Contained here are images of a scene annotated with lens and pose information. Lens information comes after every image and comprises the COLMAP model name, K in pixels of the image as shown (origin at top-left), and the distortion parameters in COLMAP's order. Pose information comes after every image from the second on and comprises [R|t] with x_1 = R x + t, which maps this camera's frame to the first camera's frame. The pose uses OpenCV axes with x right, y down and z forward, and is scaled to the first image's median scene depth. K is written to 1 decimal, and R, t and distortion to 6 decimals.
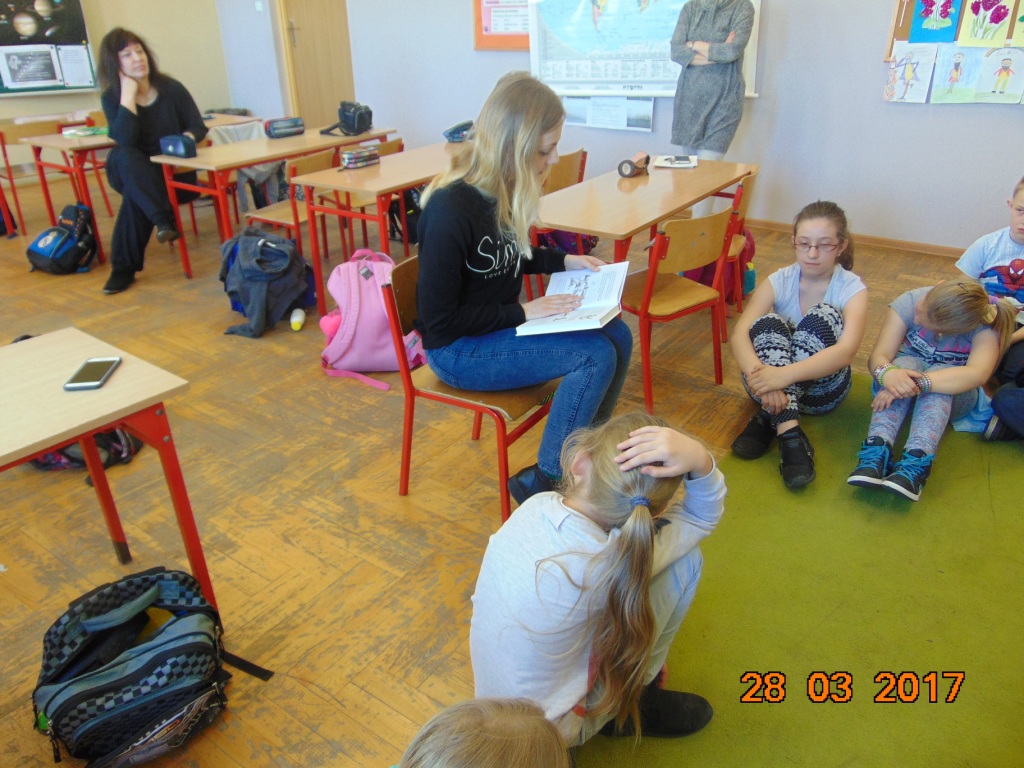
lens RADIAL K [[763.4, 0, 513.2], [0, 763.4, 379.5], [0, 0, 1]] dist [-0.010249, 0.035456]
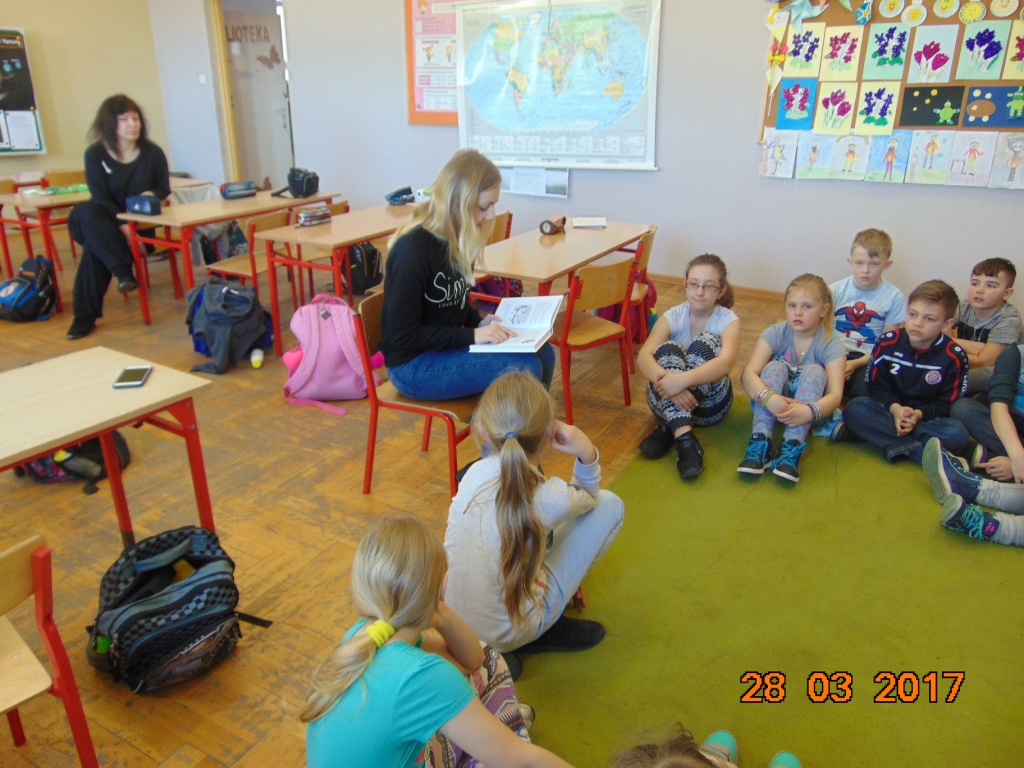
lens RADIAL K [[763.4, 0, 507.4], [0, 763.4, 386.6], [0, 0, 1]] dist [-0.010249, 0.035456]
pose [[0.995539, -0.010103, 0.093807, -0.028548], [0.016937, 0.997236, -0.072347, 0.060003], [-0.092817, 0.073613, 0.992958, -0.167102]]
